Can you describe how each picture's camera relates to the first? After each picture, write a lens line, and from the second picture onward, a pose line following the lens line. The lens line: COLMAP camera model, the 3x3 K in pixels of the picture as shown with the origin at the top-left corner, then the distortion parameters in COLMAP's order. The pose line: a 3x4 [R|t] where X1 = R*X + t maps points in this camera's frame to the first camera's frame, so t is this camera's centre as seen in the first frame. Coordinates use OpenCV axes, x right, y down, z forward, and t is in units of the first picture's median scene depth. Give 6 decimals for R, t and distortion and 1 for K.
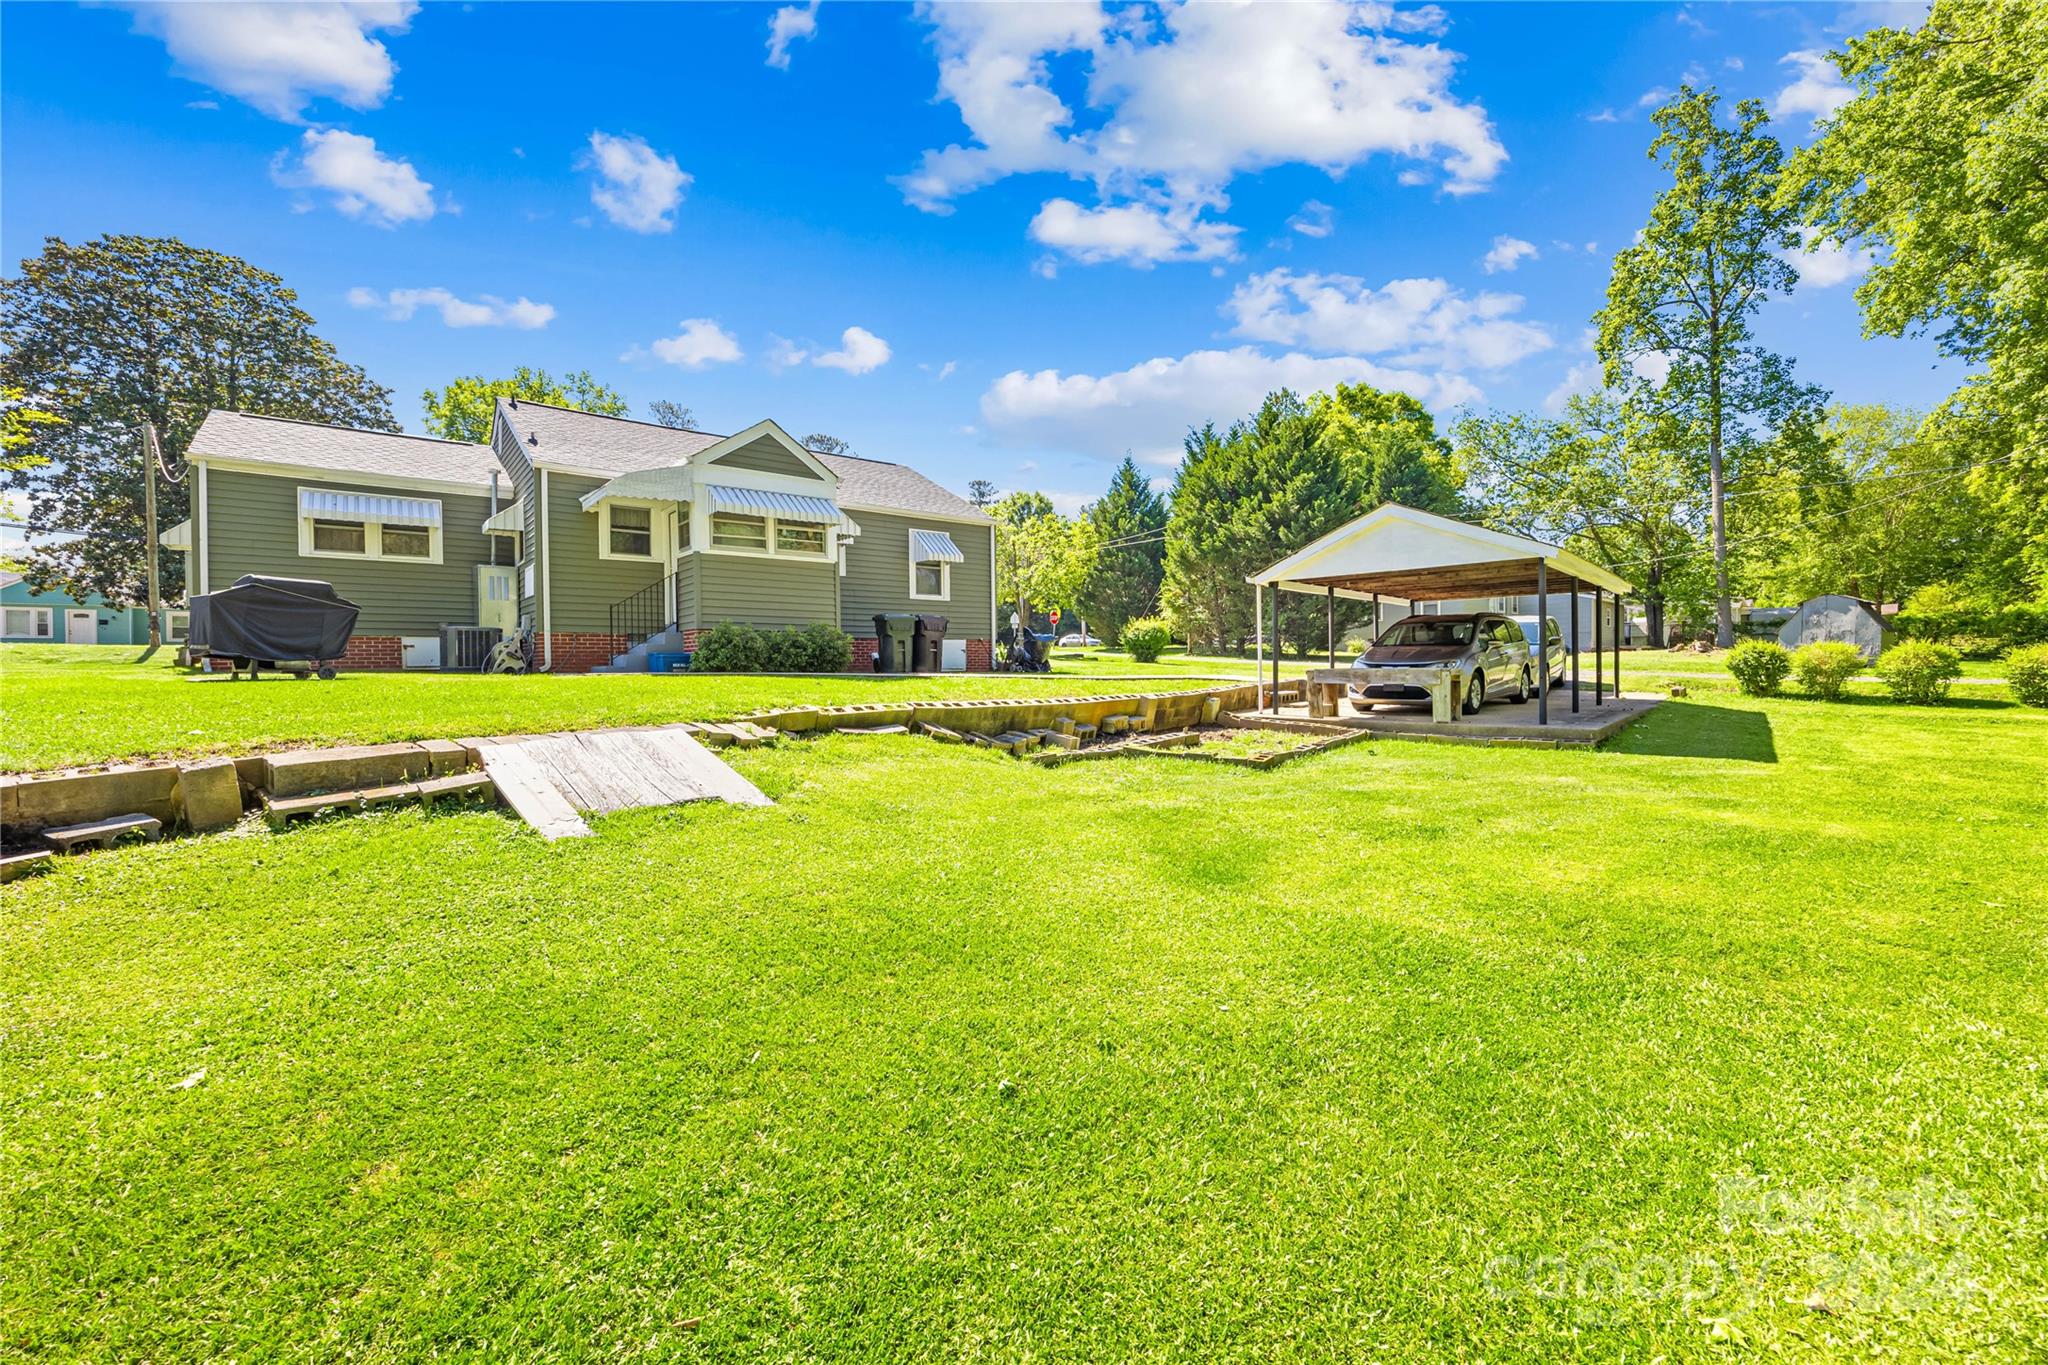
lens RADIAL K [[828.1, 0, 1020.9], [0, 828.1, 656.0], [0, 0, 1]] dist [-0.001153, -0.000069]
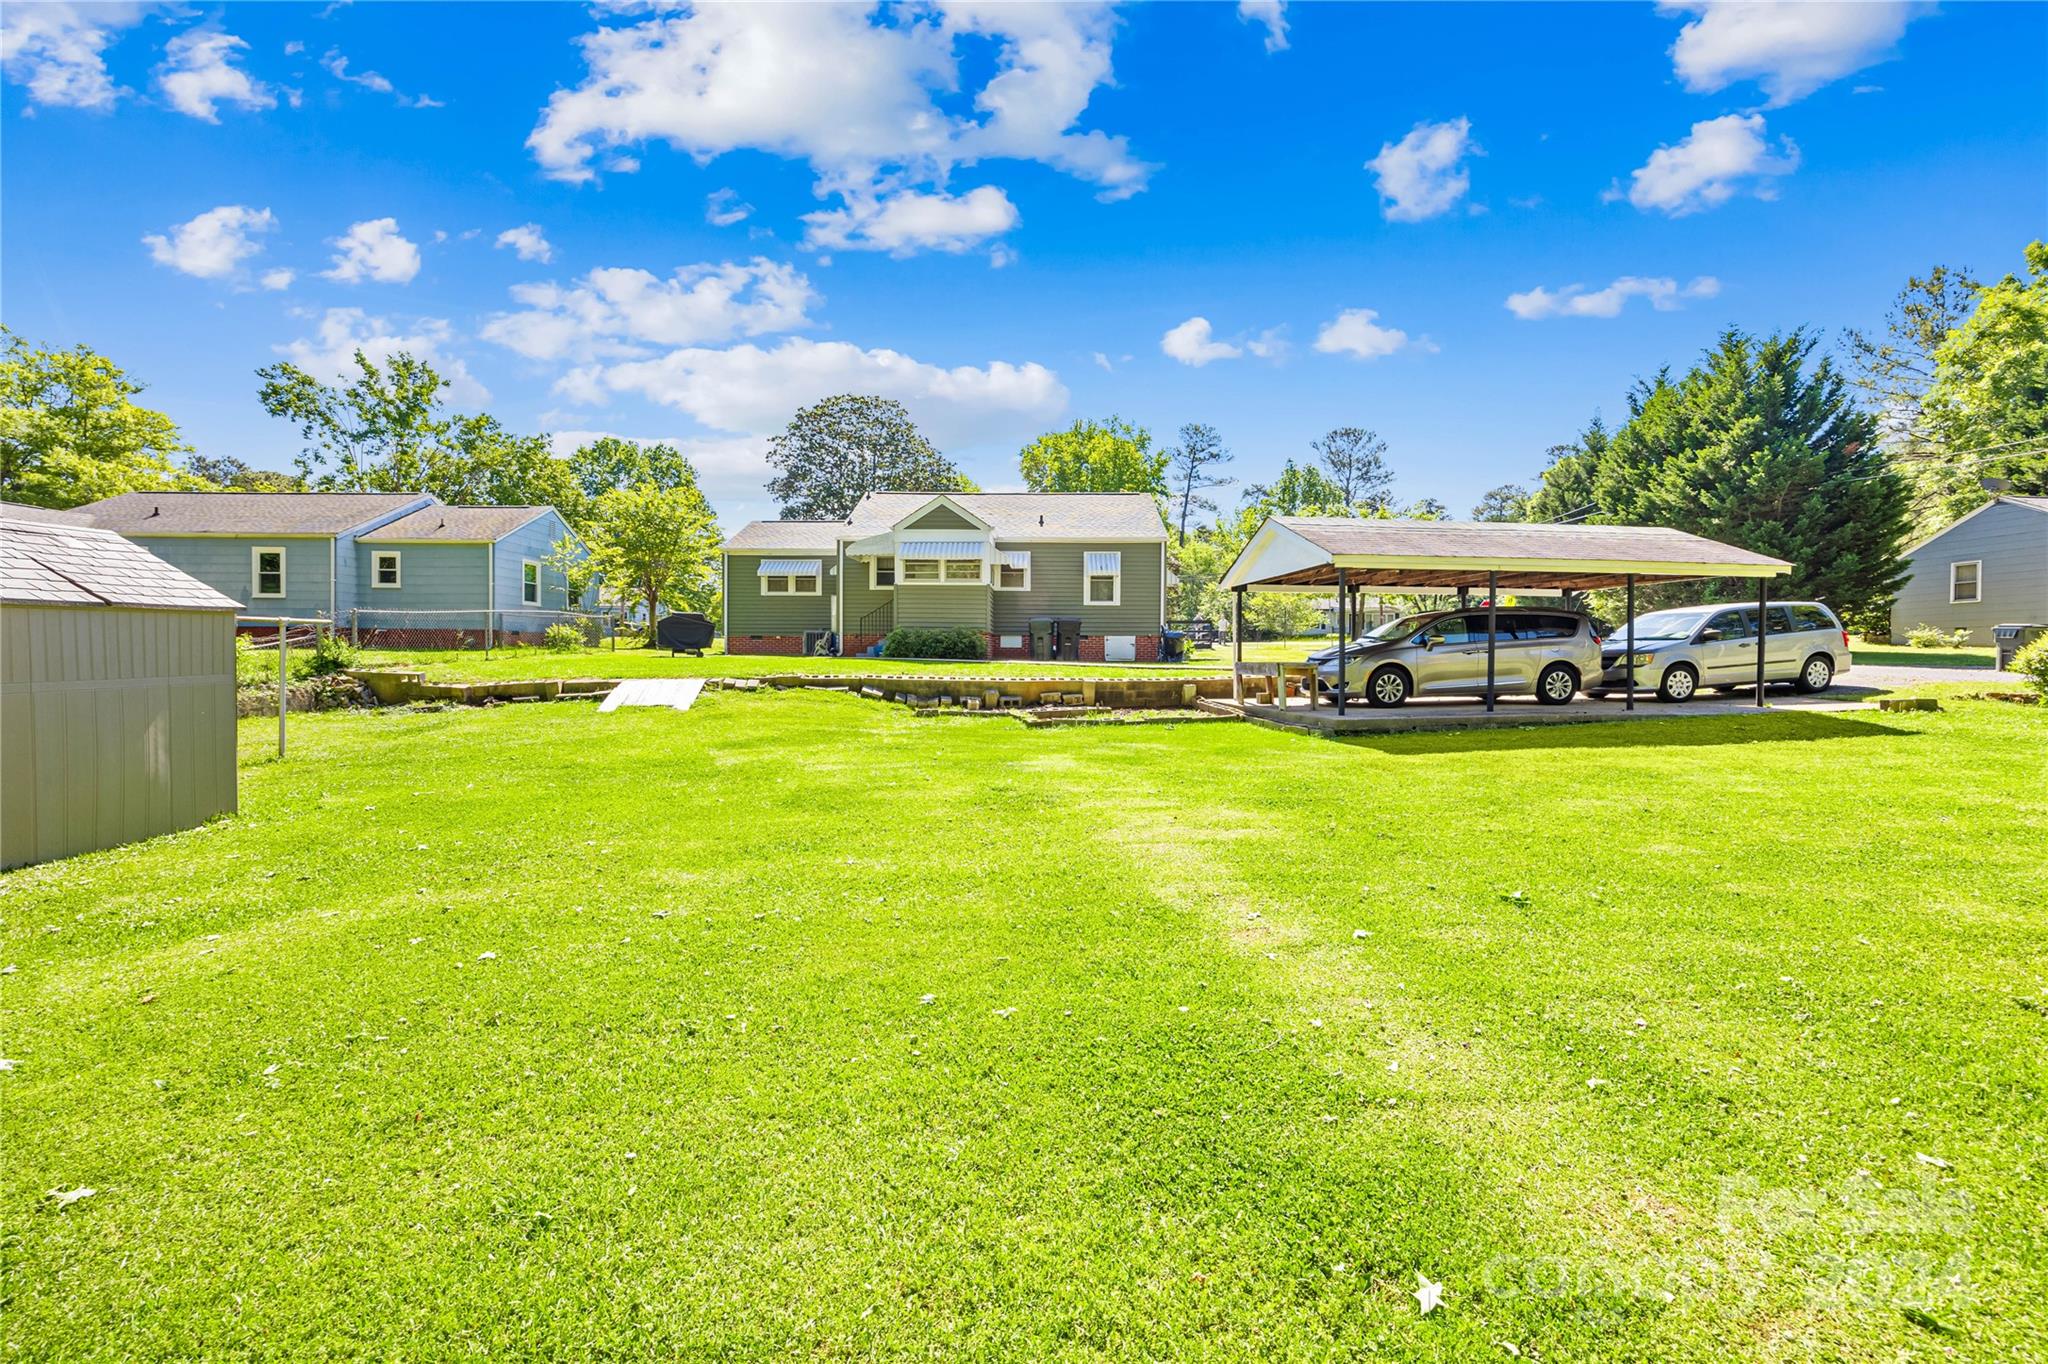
lens RADIAL K [[828.1, 0, 1020.9], [0, 828.1, 655.5], [0, 0, 1]] dist [-0.001153, -0.000069]
pose [[0.762269, 0.010165, -0.647181, 0.788738], [-0.005745, 0.999944, 0.008939, -0.001441], [0.647235, -0.003096, 0.762284, -0.078997]]
